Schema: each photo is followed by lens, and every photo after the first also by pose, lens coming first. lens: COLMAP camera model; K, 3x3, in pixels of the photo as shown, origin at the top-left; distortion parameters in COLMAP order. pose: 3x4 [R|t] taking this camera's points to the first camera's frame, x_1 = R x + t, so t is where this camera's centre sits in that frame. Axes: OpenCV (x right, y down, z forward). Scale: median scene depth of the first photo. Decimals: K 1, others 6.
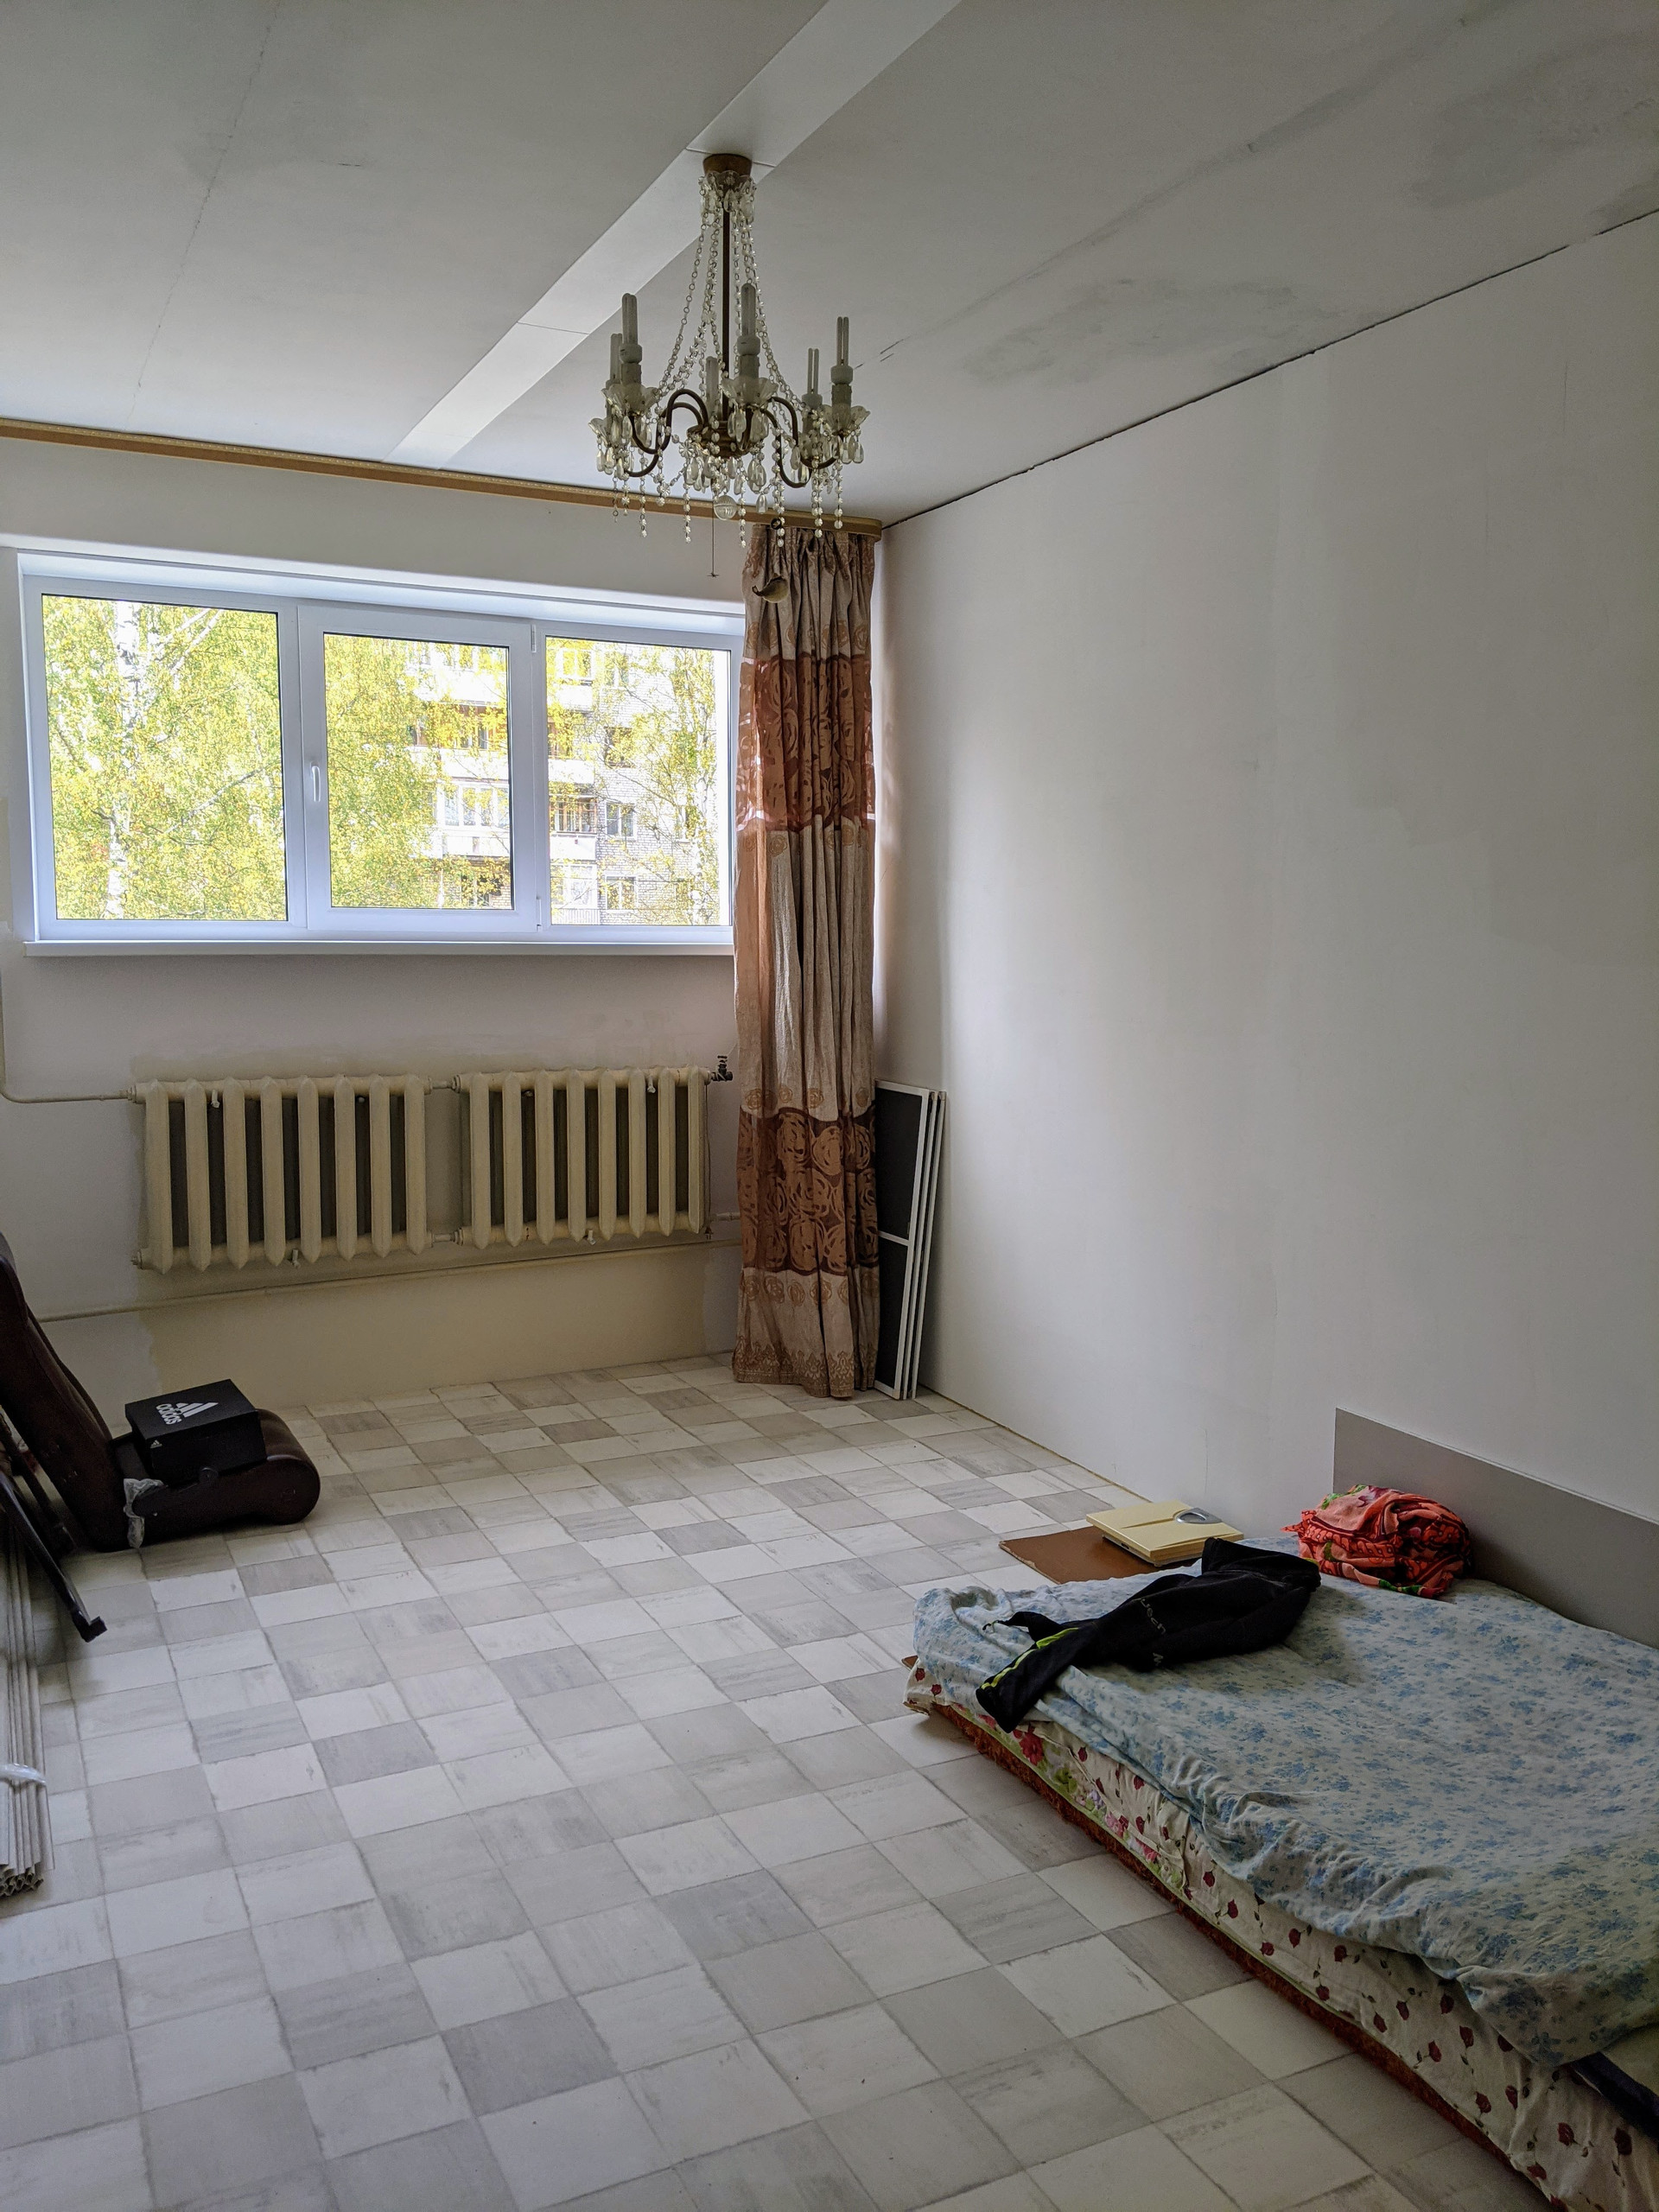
lens RADIAL K [[1746.0, 0, 826.8], [0, 1746.0, 1105.1], [0, 0, 1]] dist [0.073655, -0.121606]
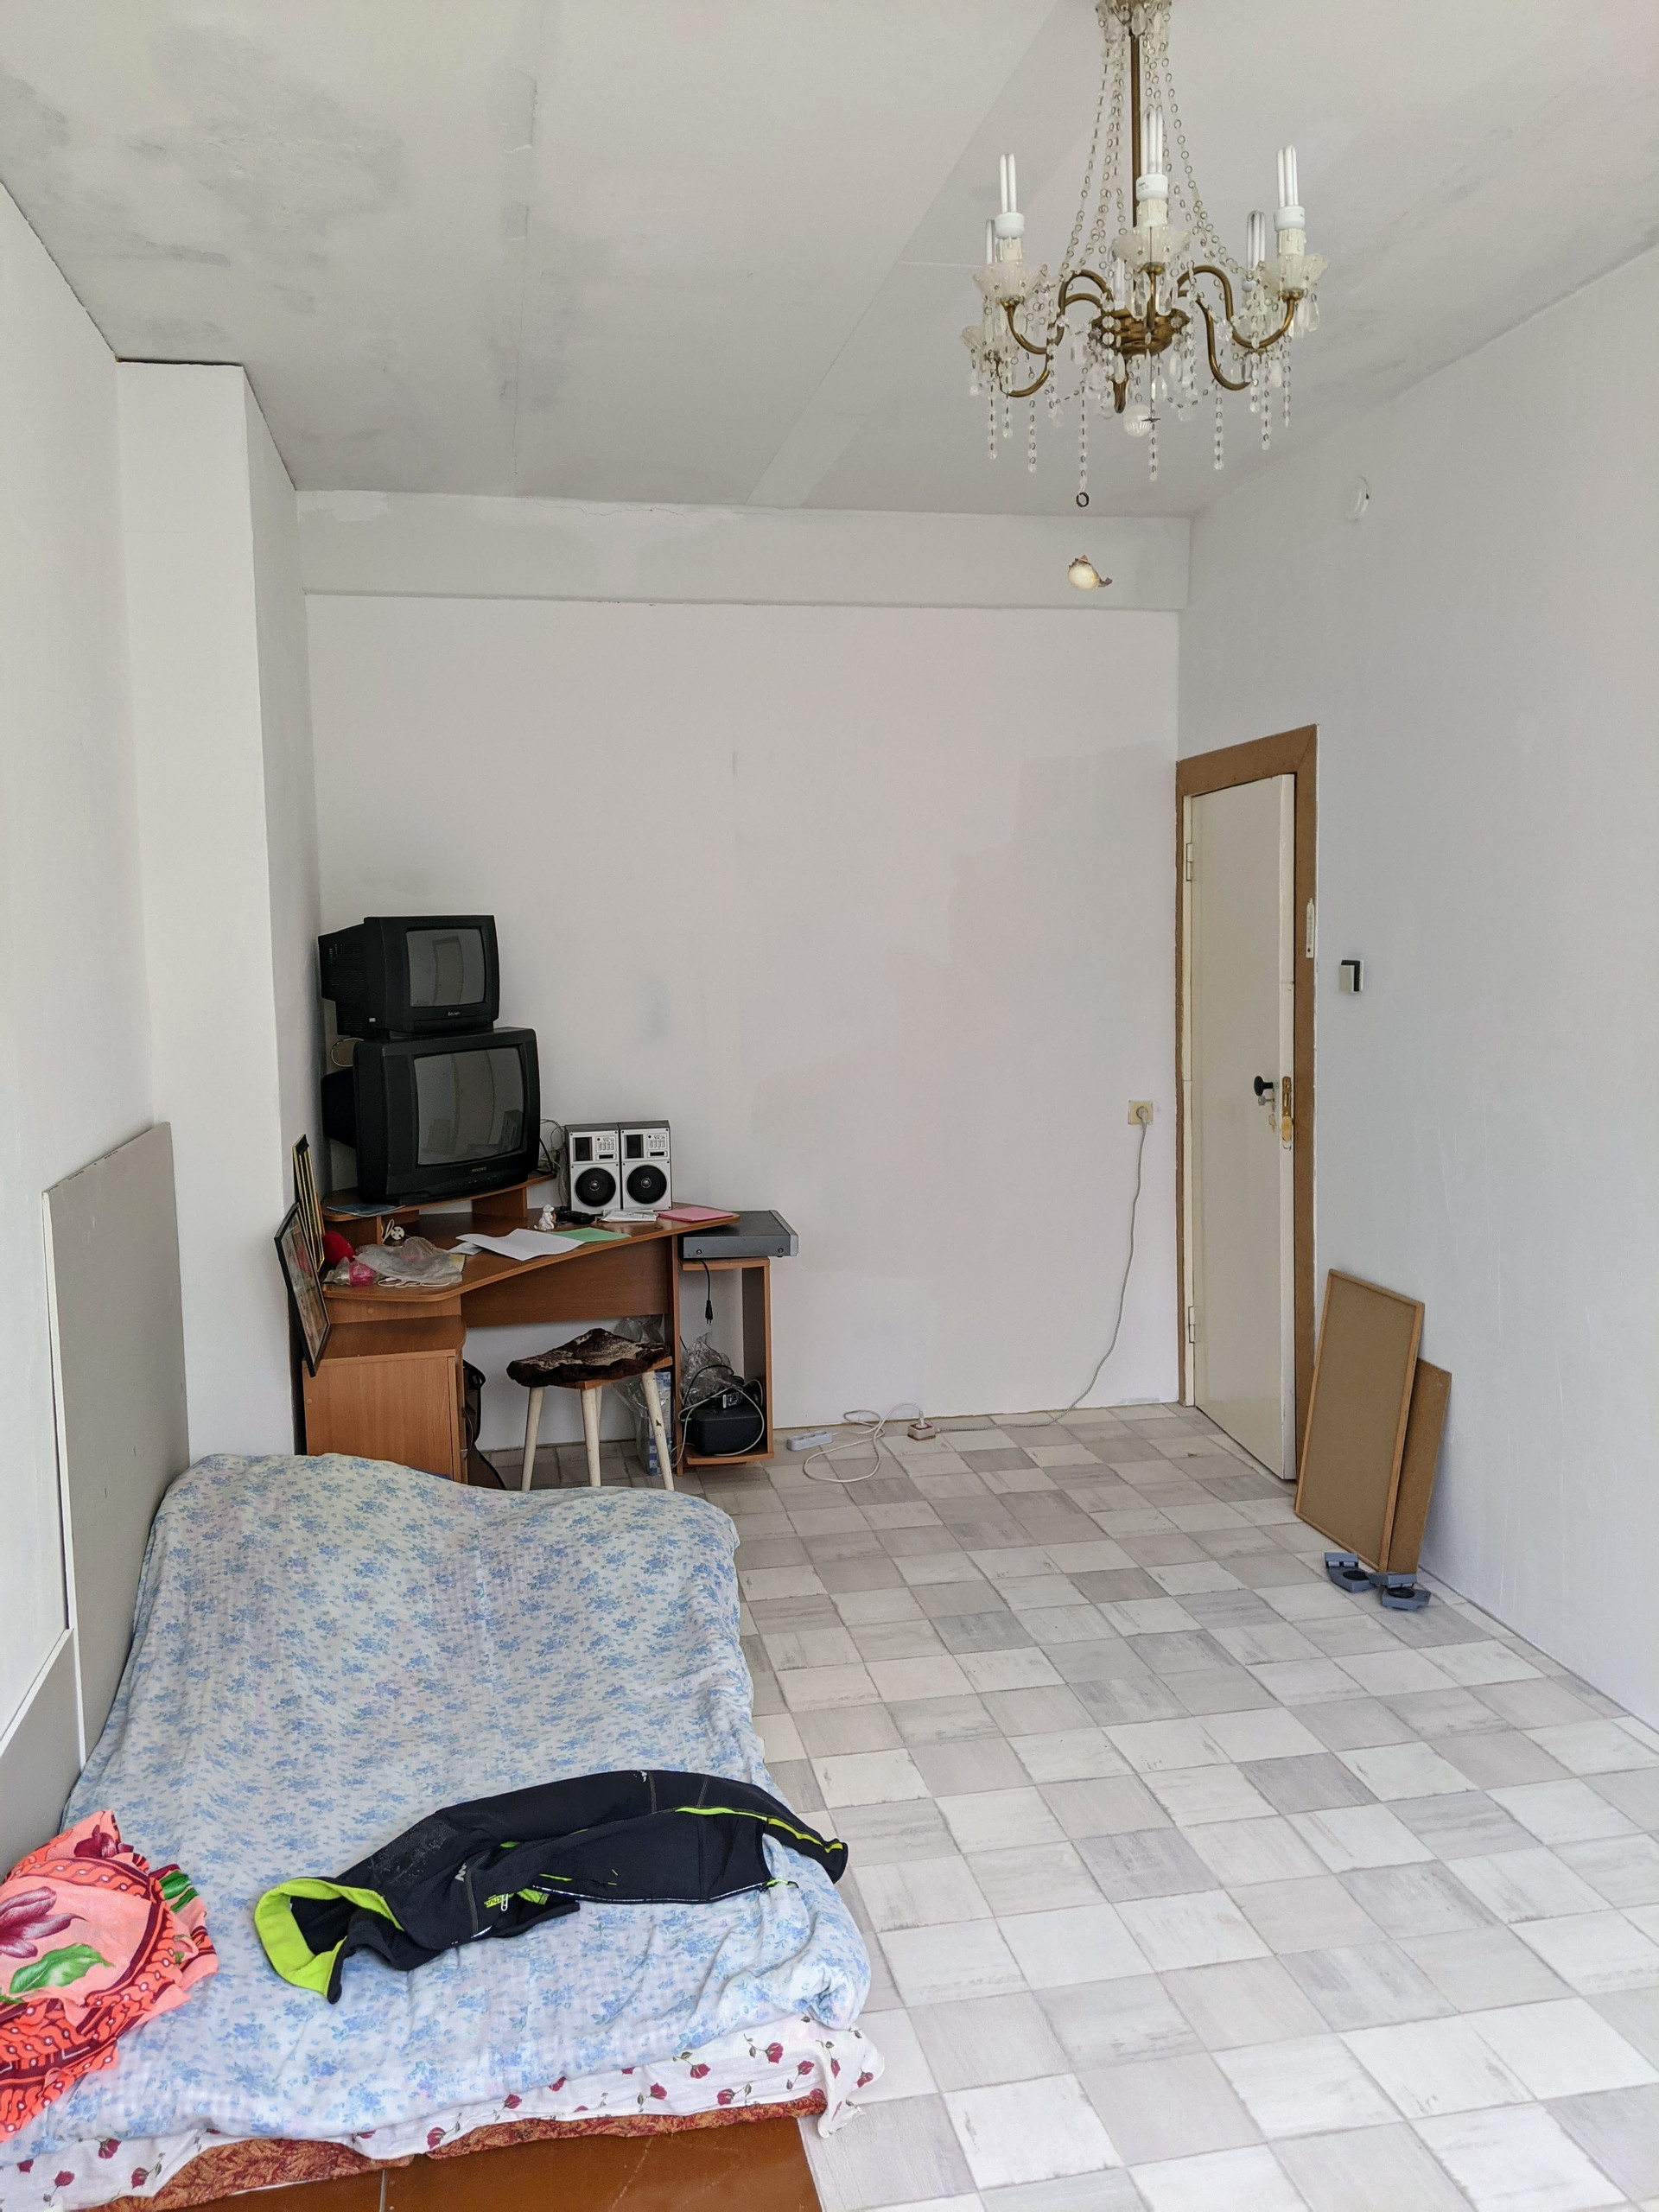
lens RADIAL K [[1746.0, 0, 830.8], [0, 1746.0, 1103.2], [0, 0, 1]] dist [0.073655, -0.121606]
pose [[-0.965507, -0.018575, 0.259713, -0.145096], [0.038630, 0.976194, 0.213432, -0.243118], [-0.257495, 0.216103, -0.941805, 2.048383]]
